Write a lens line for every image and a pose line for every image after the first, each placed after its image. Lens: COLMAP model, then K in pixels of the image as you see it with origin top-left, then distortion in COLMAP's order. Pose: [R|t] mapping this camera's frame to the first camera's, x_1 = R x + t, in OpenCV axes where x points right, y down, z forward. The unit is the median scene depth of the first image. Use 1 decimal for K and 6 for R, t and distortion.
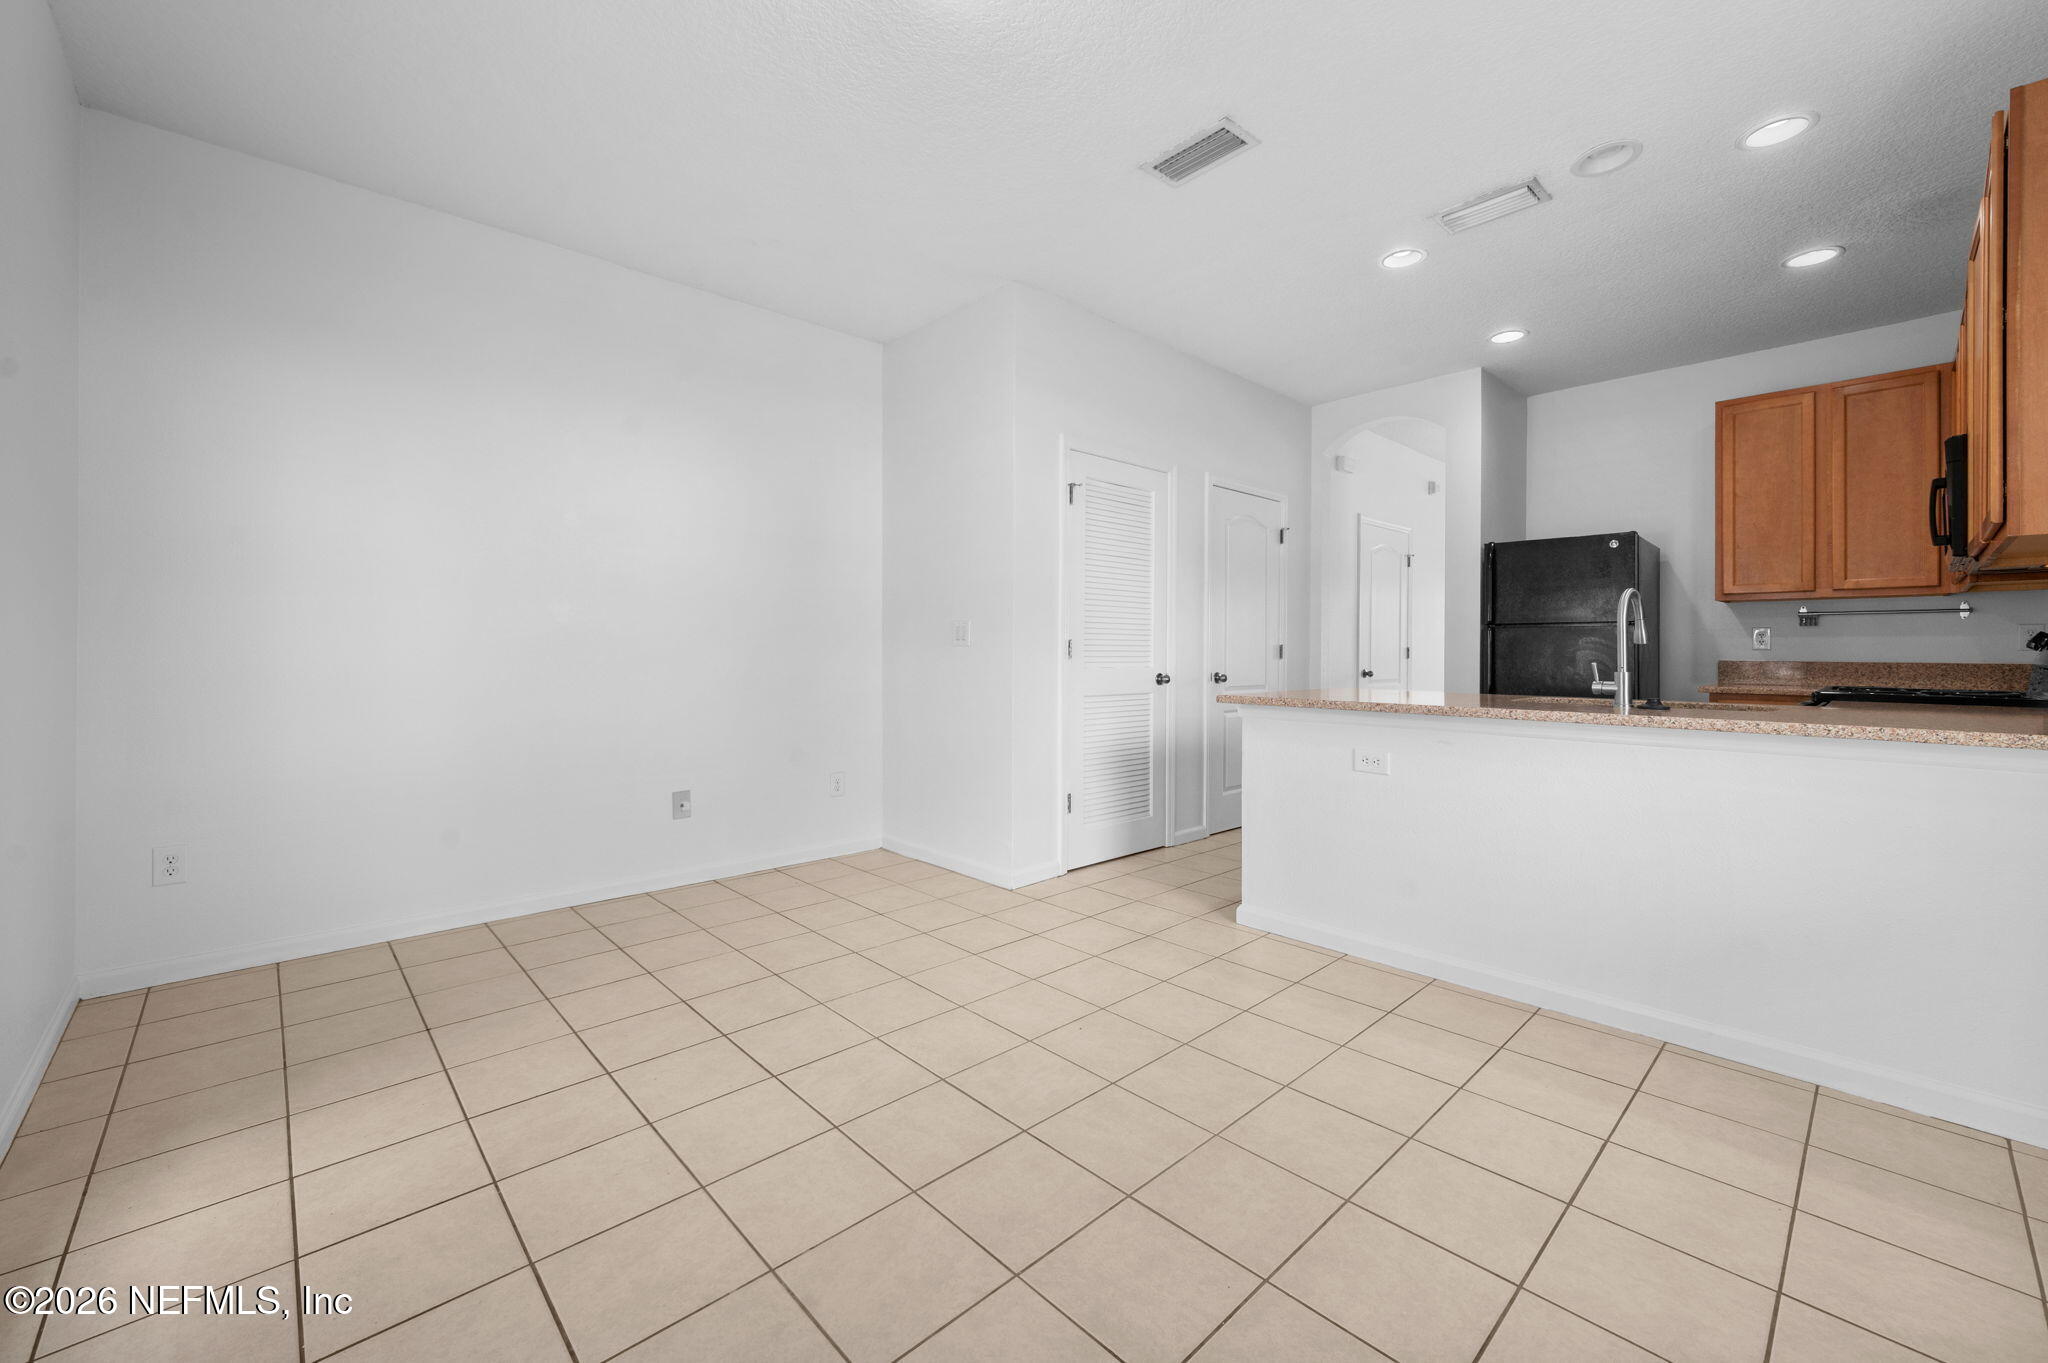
lens RADIAL K [[811.0, 0, 1025.1], [0, 811.0, 648.7], [0, 0, 1]] dist [-0.001131, 0.000508]
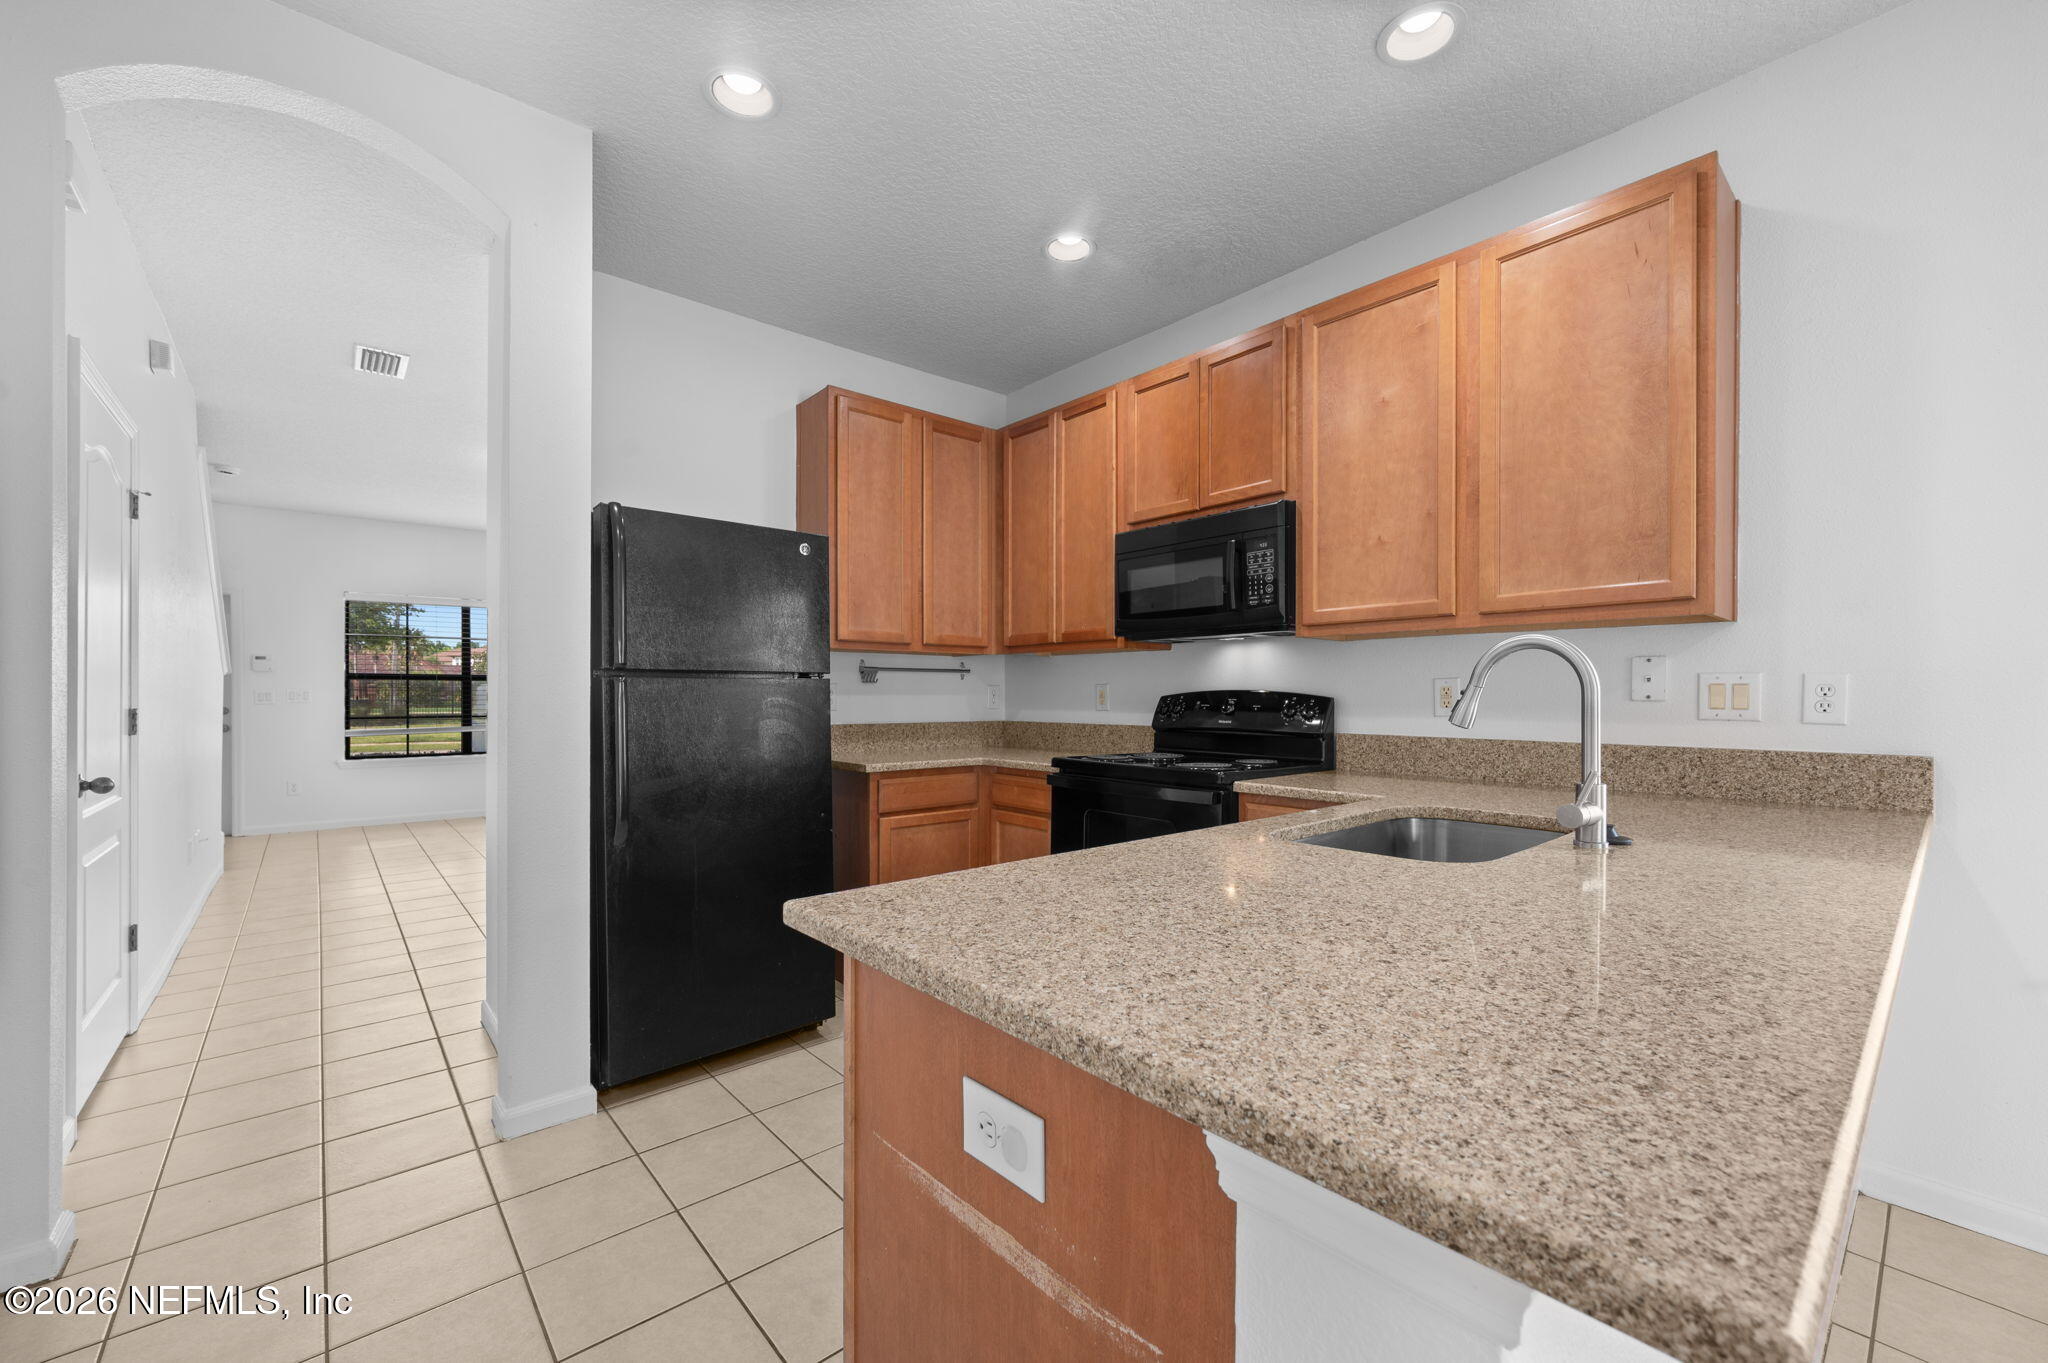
lens RADIAL K [[811.0, 0, 1033.2], [0, 811.0, 700.6], [0, 0, 1]] dist [-0.001131, 0.000508]
pose [[0.034045, -0.011756, 0.999351, 0.131394], [-0.003544, 0.999923, 0.011884, -0.024904], [-0.999414, -0.003946, 0.034001, 1.008692]]
